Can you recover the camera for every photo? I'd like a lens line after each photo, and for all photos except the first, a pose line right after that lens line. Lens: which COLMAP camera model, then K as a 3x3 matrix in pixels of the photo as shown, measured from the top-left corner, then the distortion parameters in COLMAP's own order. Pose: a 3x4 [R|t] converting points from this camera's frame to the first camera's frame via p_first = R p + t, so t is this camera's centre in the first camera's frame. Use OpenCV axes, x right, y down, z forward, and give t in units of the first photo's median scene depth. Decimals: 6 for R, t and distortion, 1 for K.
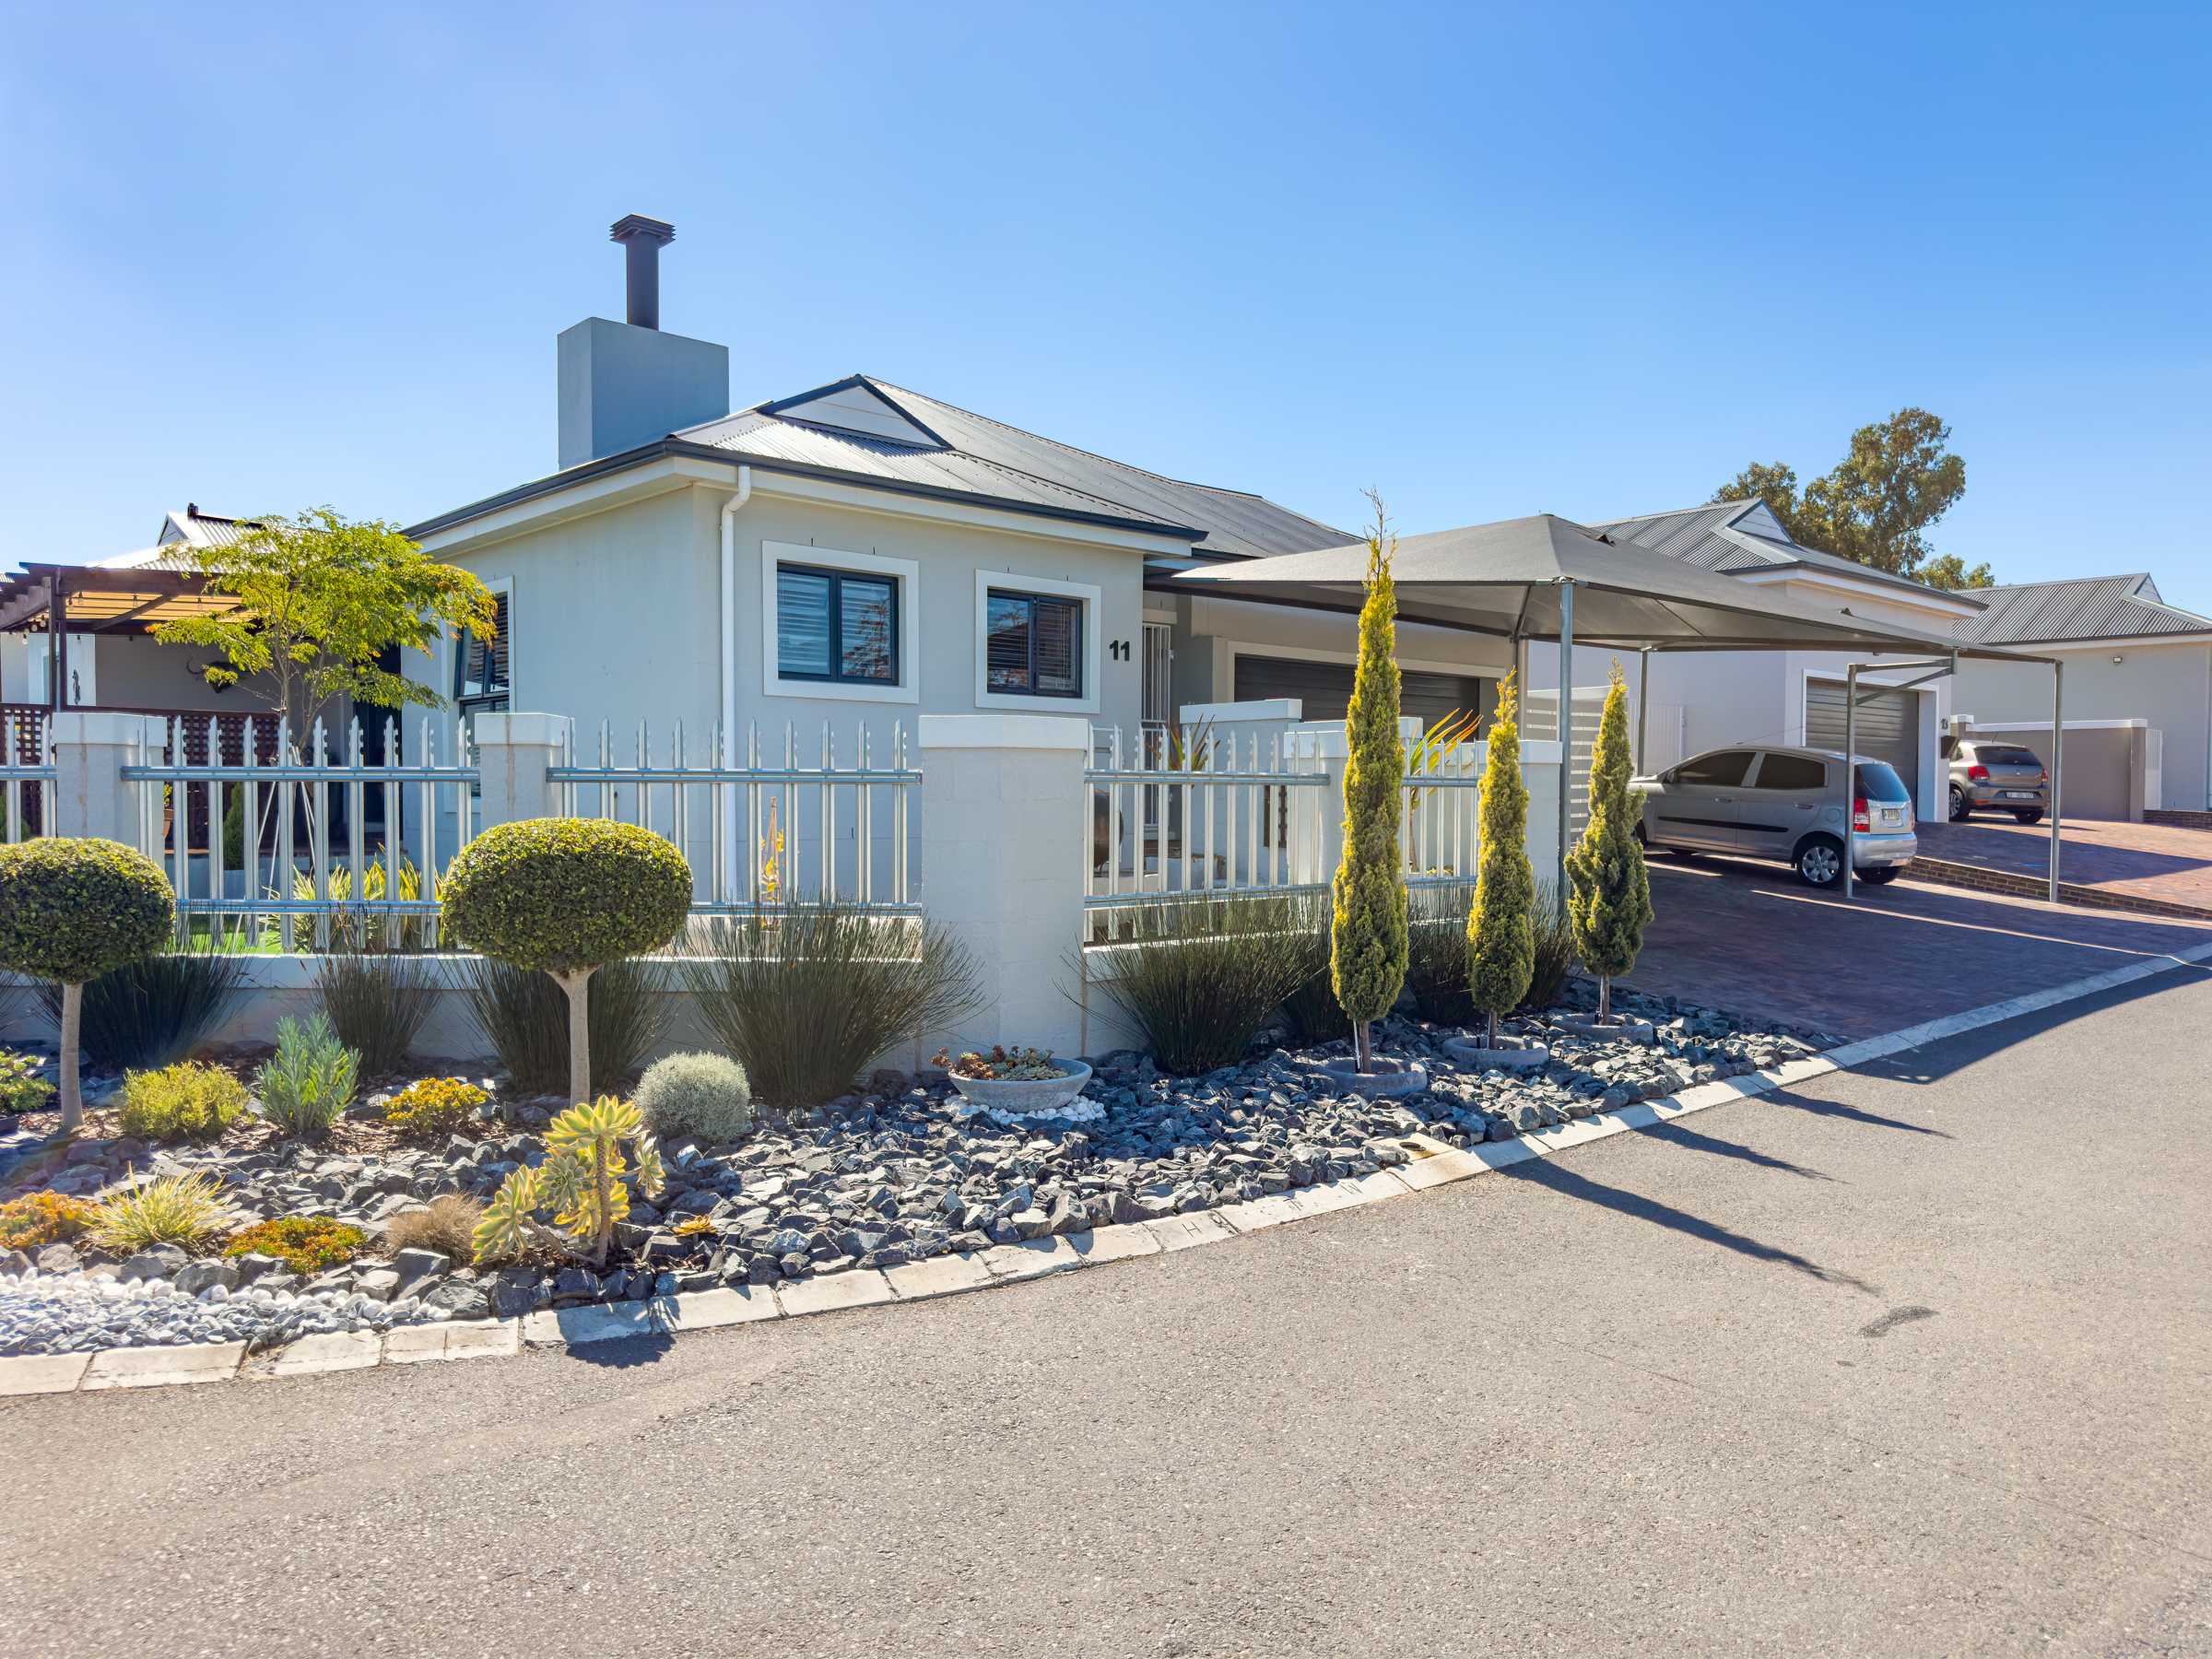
lens RADIAL K [[1574.1, 0, 1097.3], [0, 1574.1, 840.4], [0, 0, 1]] dist [0.058006, -0.074098]
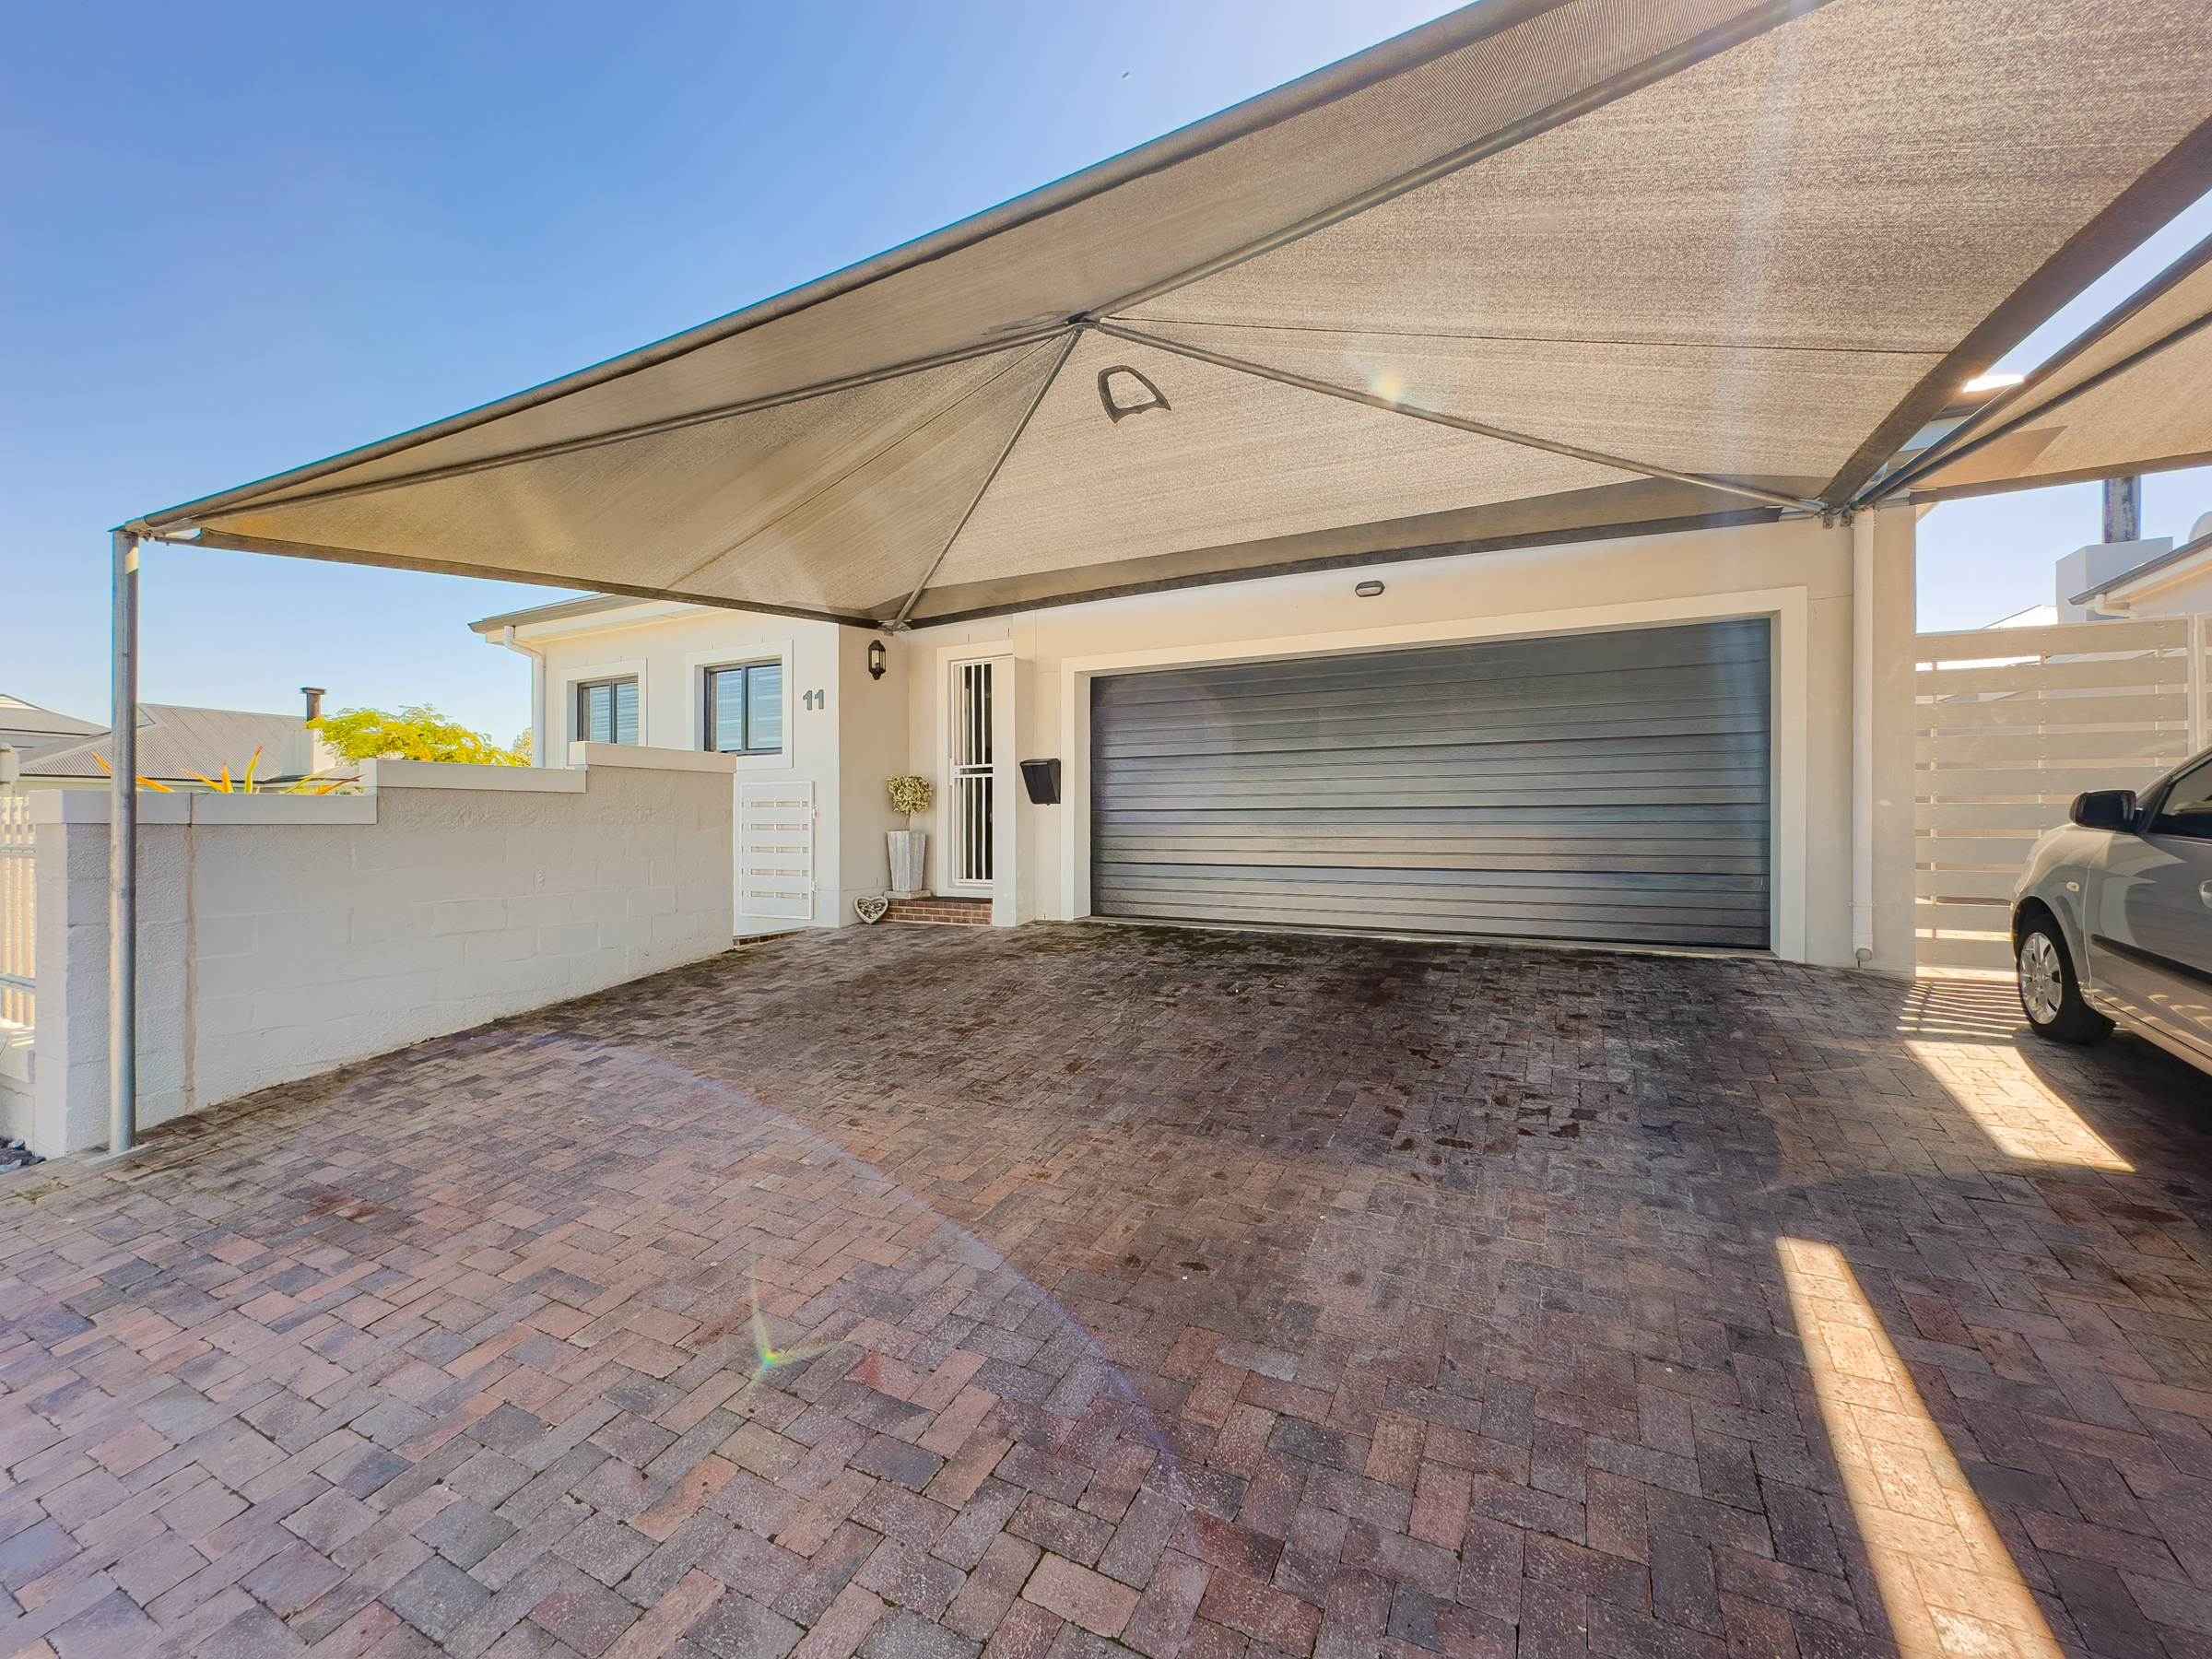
lens RADIAL K [[895.1, 0, 1106.4], [0, 895.1, 830.3], [0, 0, 1]] dist [-0.008007, 0.002449]
pose [[0.352618, -0.006310, -0.935746, 0.742206], [-0.024937, 0.999559, -0.016137, -0.047590], [0.935435, 0.029025, 0.352306, 1.237663]]
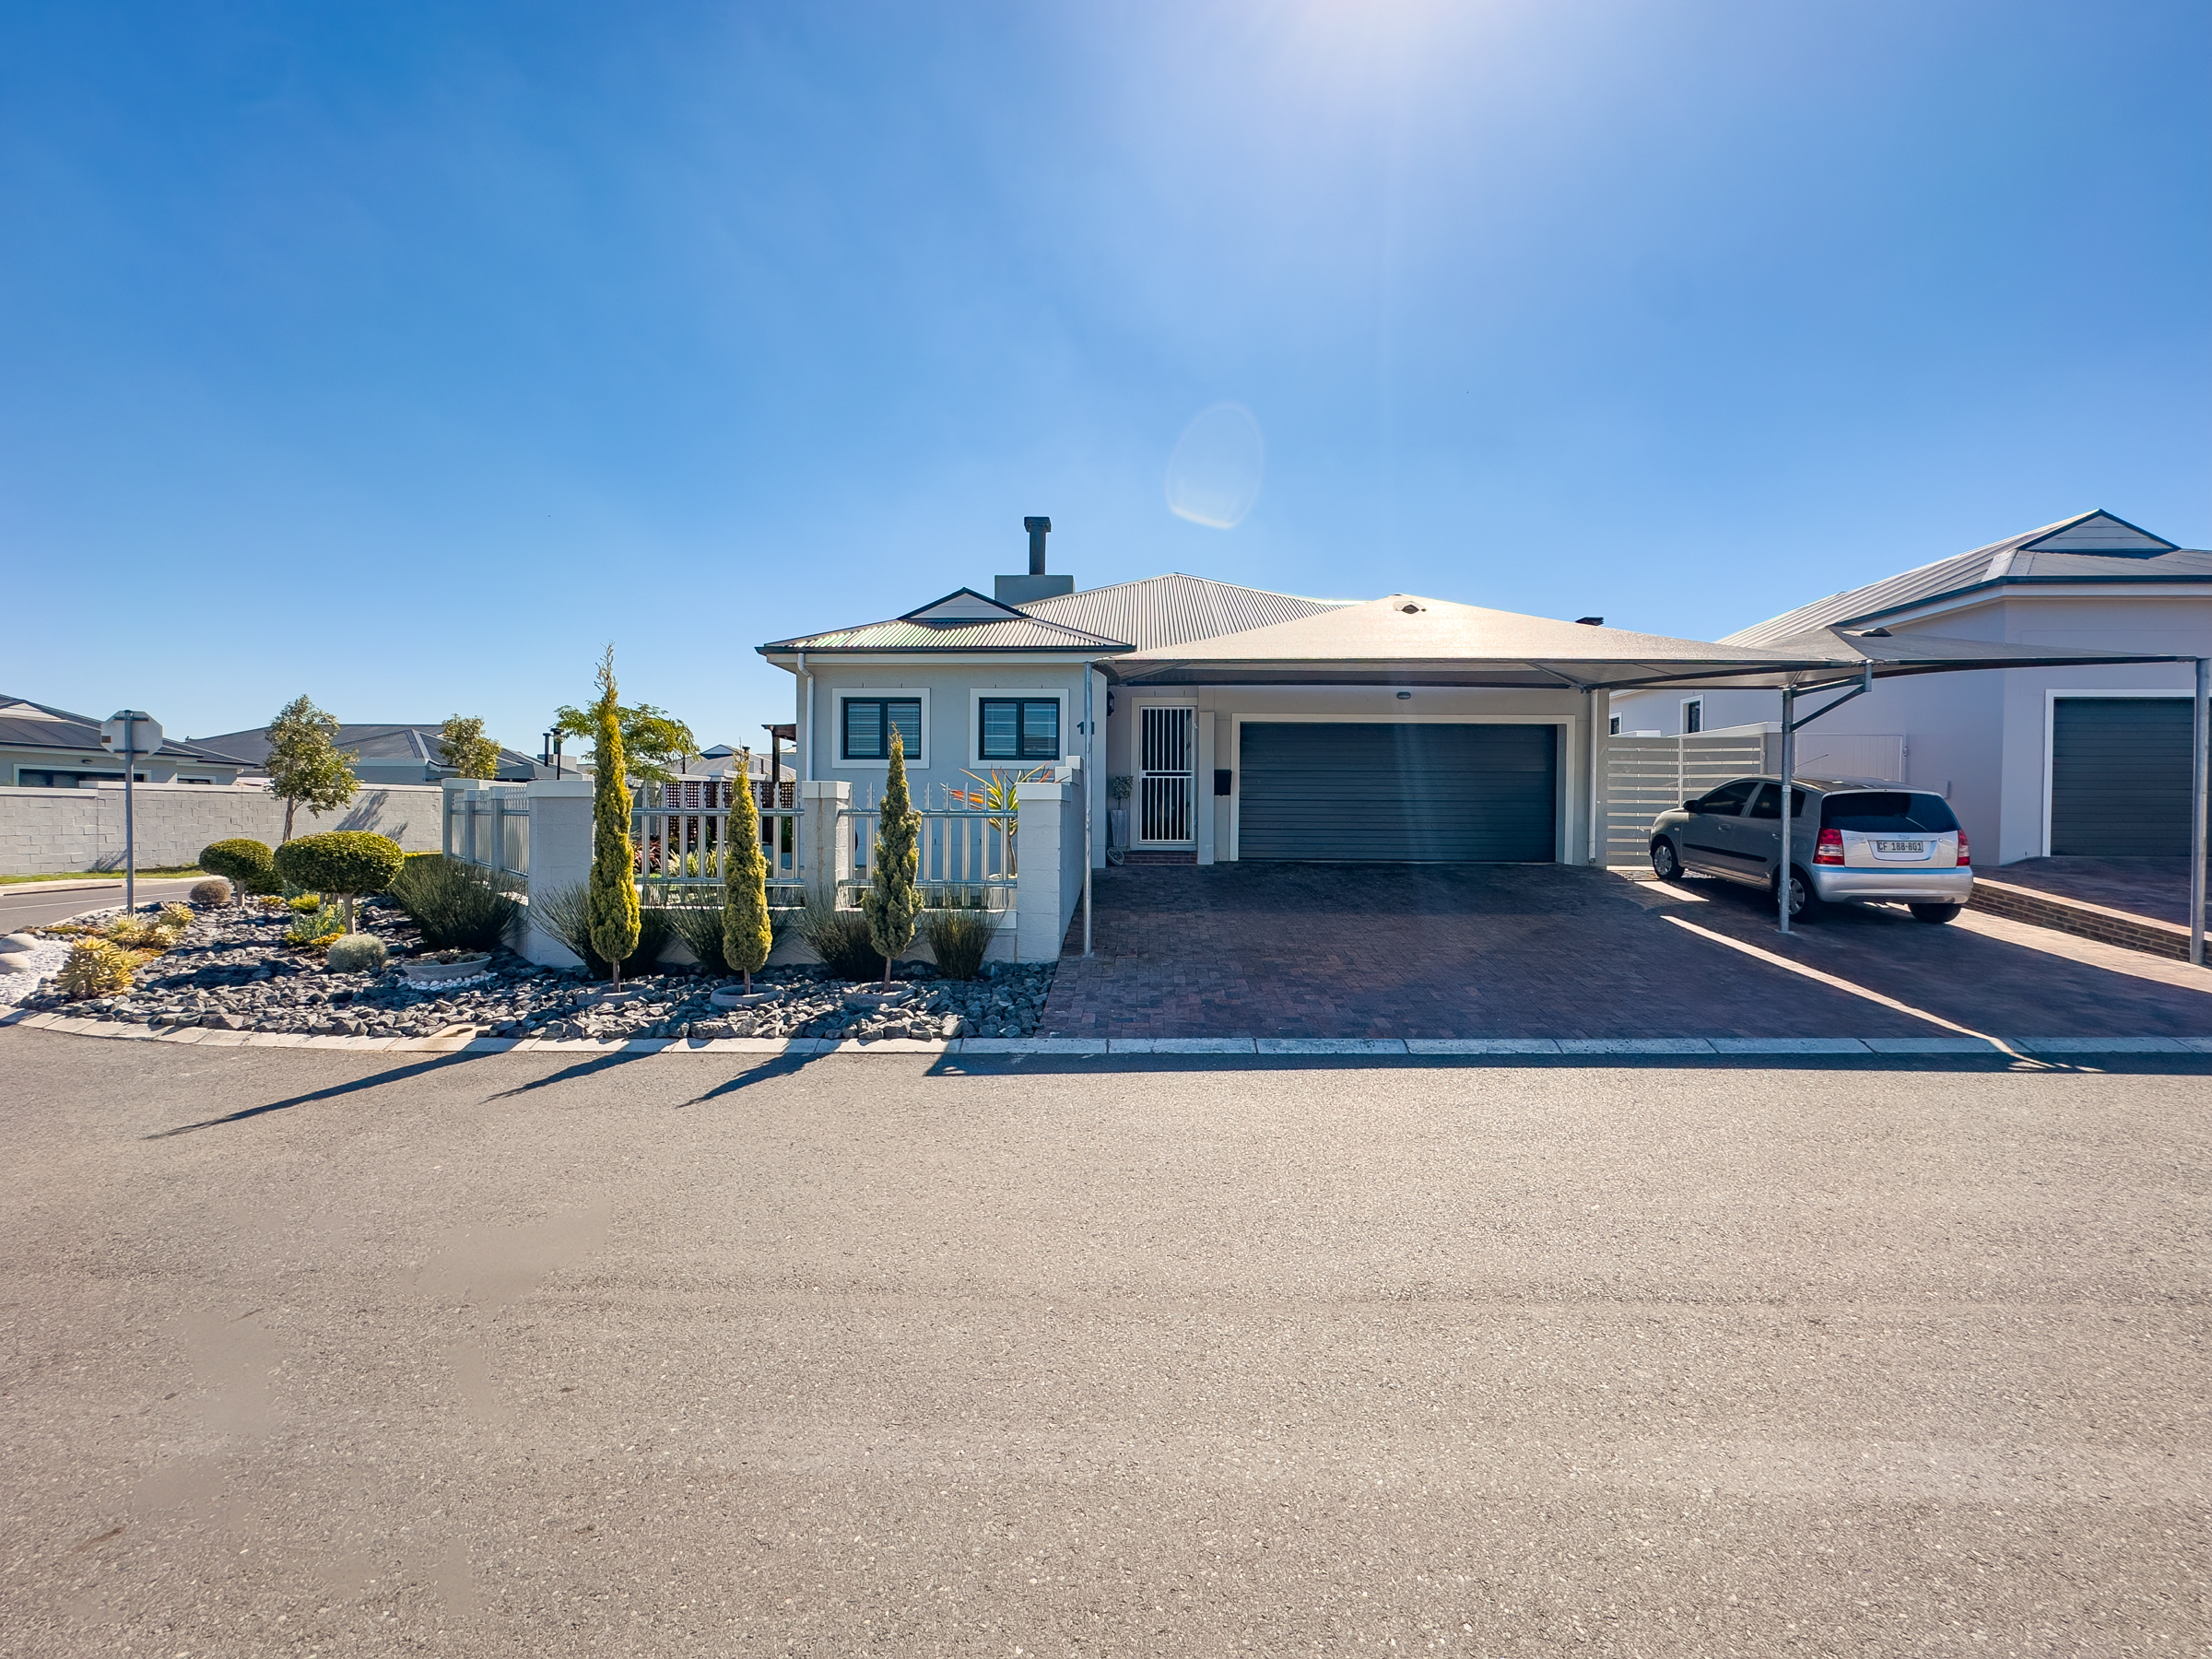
lens RADIAL K [[895.1, 0, 1097.2], [0, 895.1, 825.2], [0, 0, 1]] dist [-0.008007, 0.002449]
pose [[0.709677, 0.003076, -0.704521, 0.816708], [-0.023015, 0.999558, -0.018819, -0.011738], [0.704151, 0.029571, 0.709434, 0.486569]]
